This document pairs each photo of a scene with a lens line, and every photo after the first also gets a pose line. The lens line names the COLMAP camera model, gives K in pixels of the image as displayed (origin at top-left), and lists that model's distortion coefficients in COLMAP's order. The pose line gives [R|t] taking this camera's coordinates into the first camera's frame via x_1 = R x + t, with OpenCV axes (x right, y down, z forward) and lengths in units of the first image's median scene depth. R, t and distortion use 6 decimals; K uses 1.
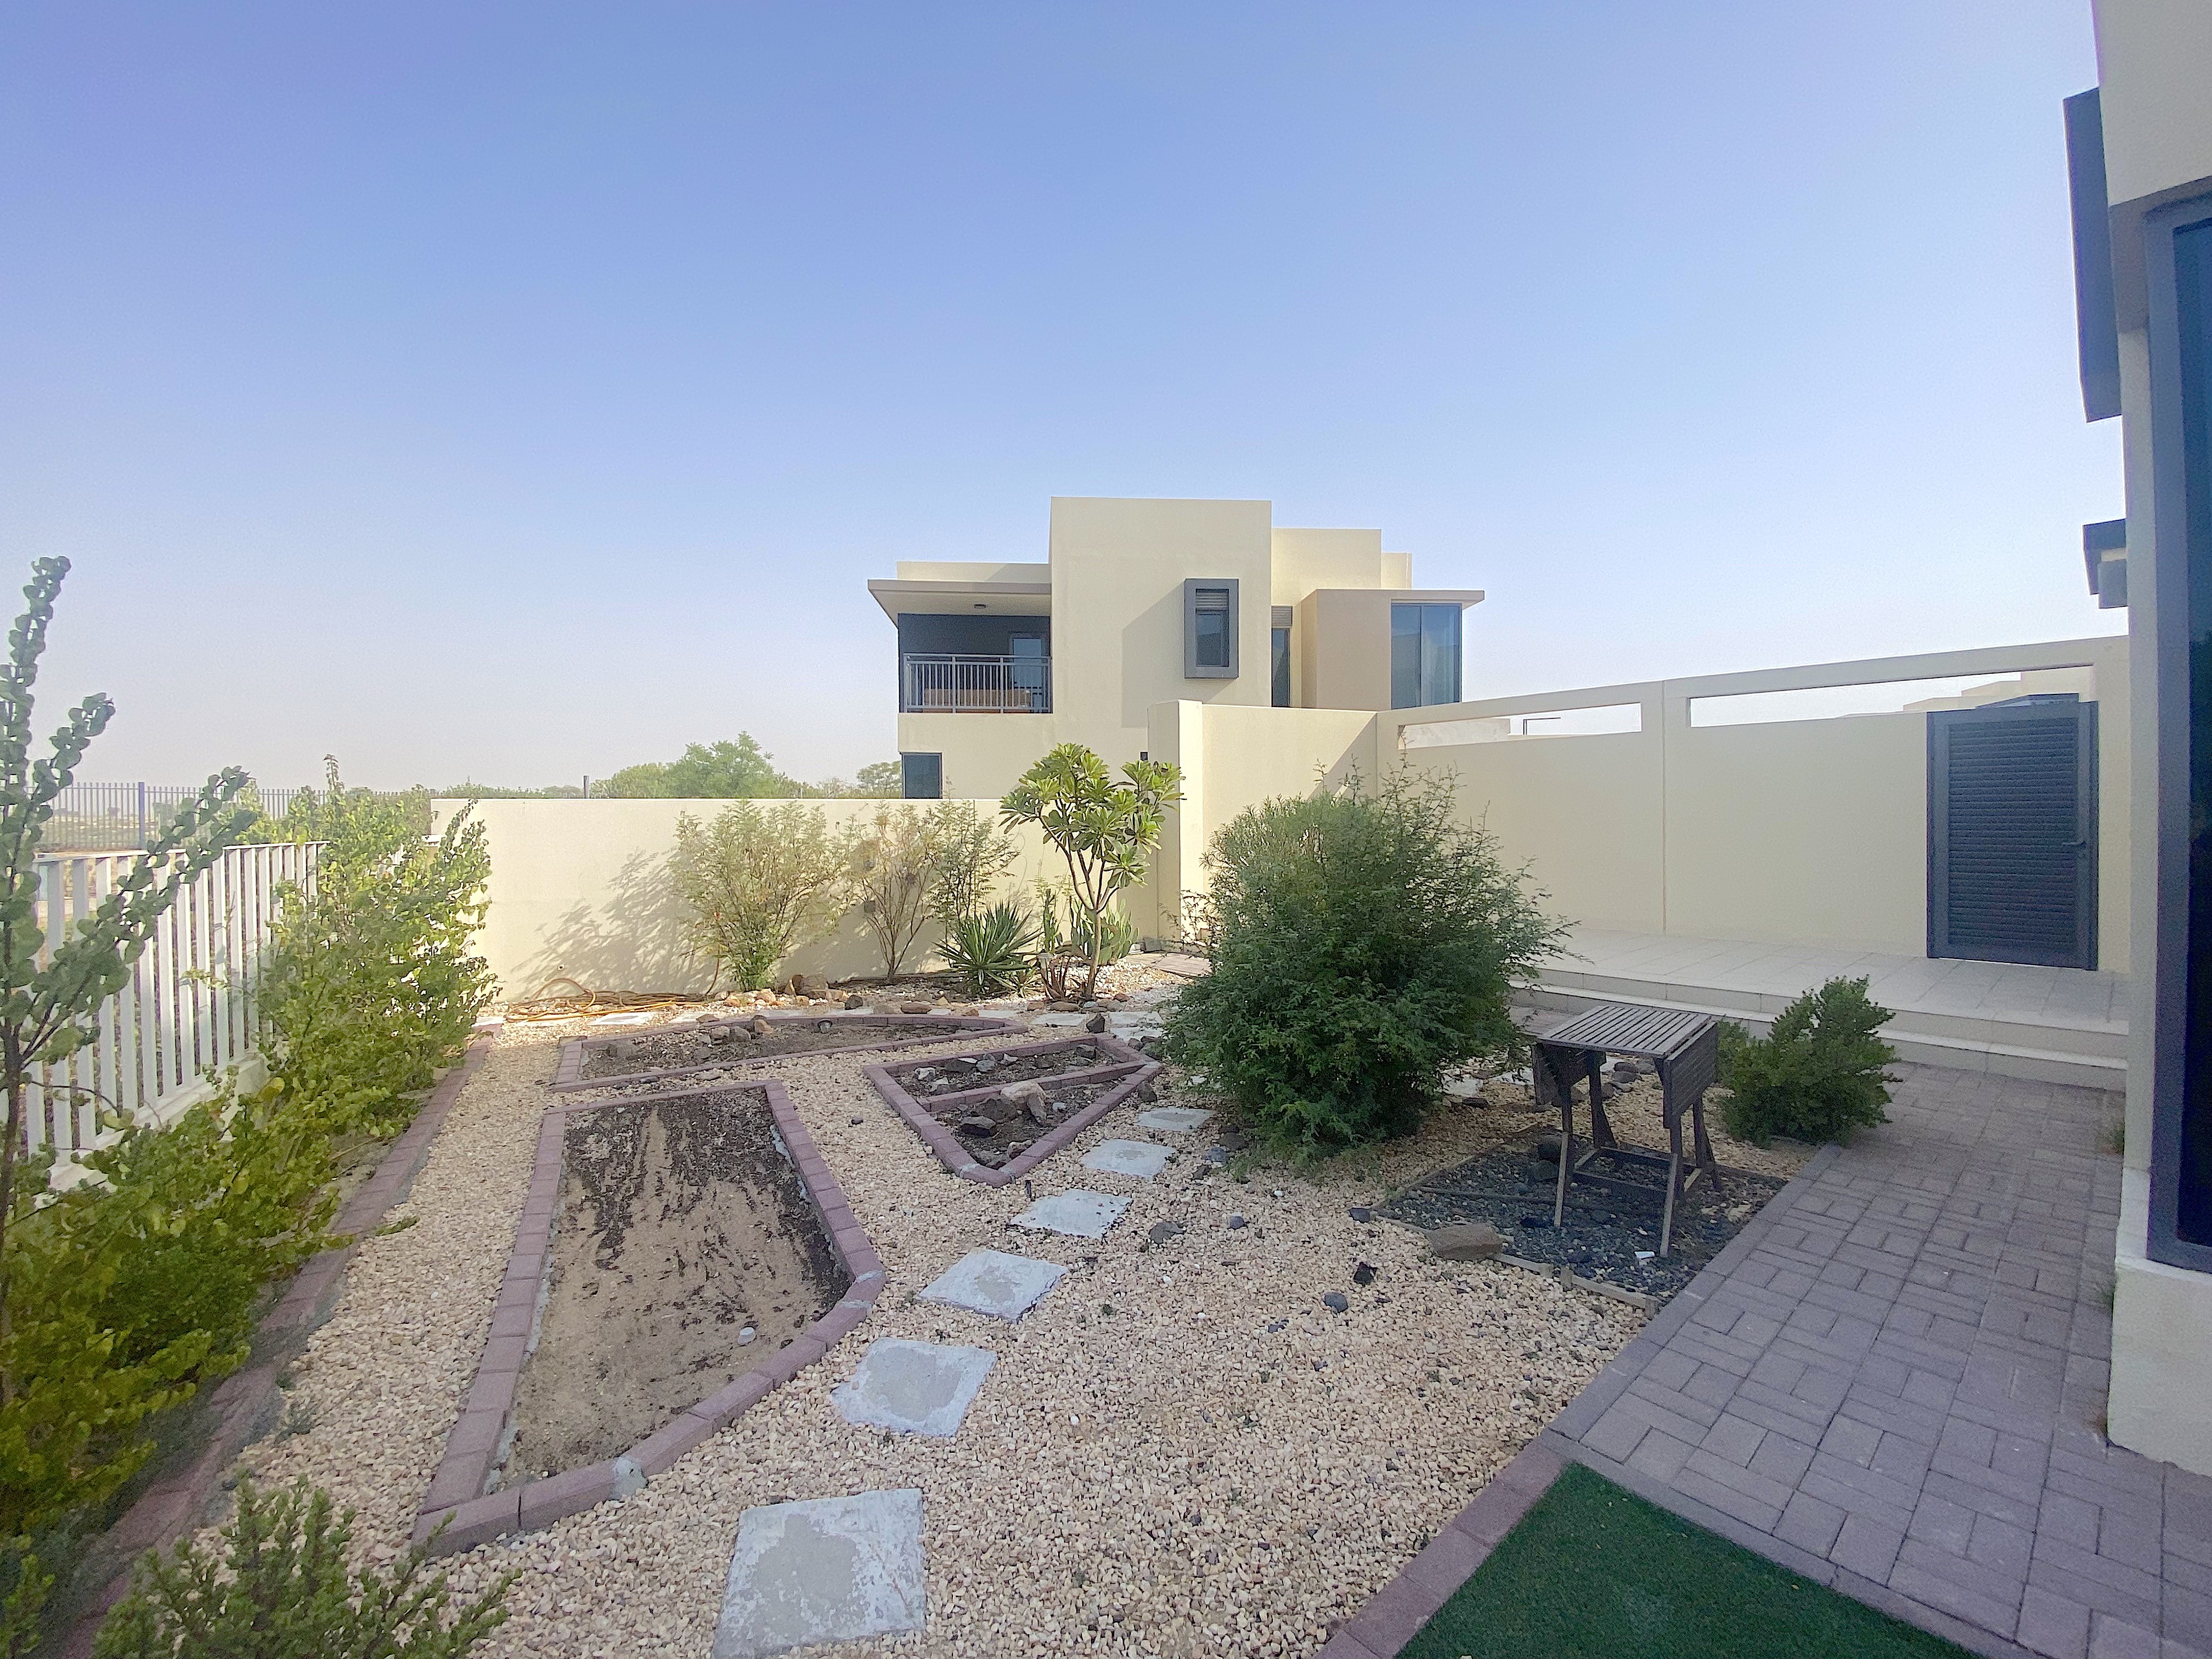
lens RADIAL K [[895.2, 0, 1102.0], [0, 895.2, 836.1], [0, 0, 1]] dist [-0.003214, -0.000313]
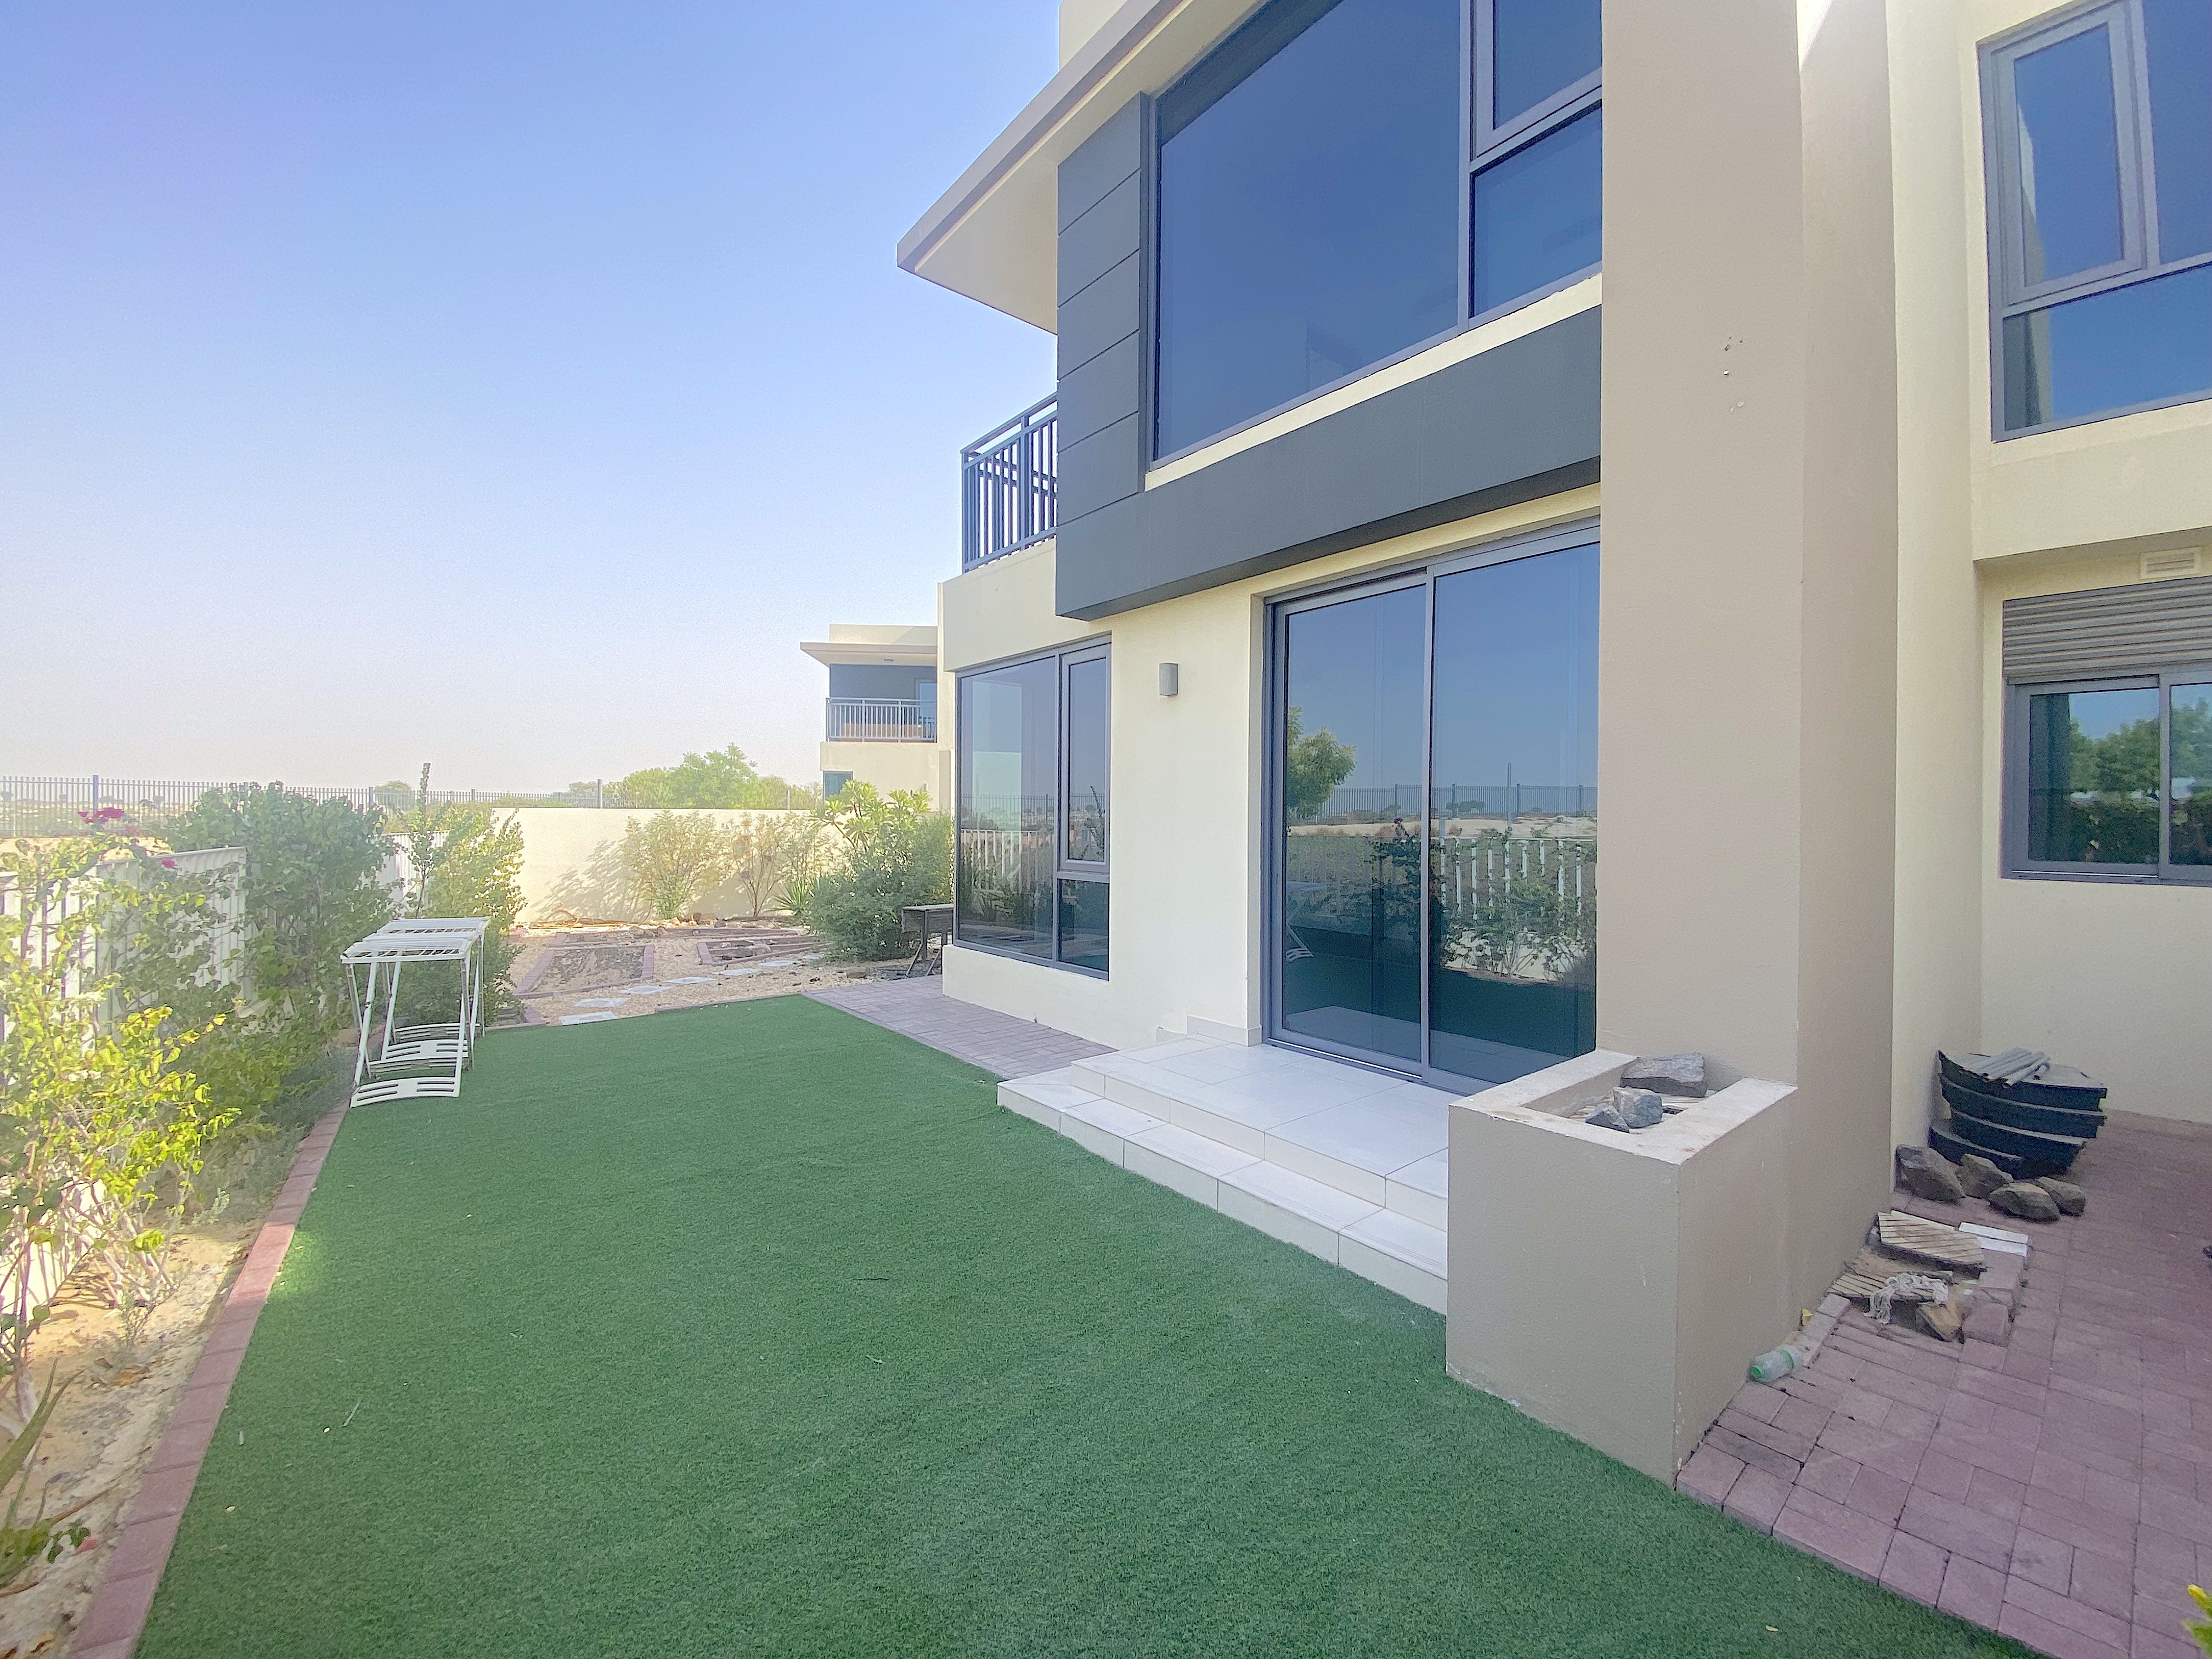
lens RADIAL K [[895.2, 0, 1109.7], [0, 895.2, 821.9], [0, 0, 1]] dist [-0.003214, -0.000313]
pose [[0.999857, 0.011553, -0.012366, 0.477307], [-0.011756, 0.999796, -0.016438, -0.000057], [0.012173, 0.016581, 0.999788, -0.719898]]
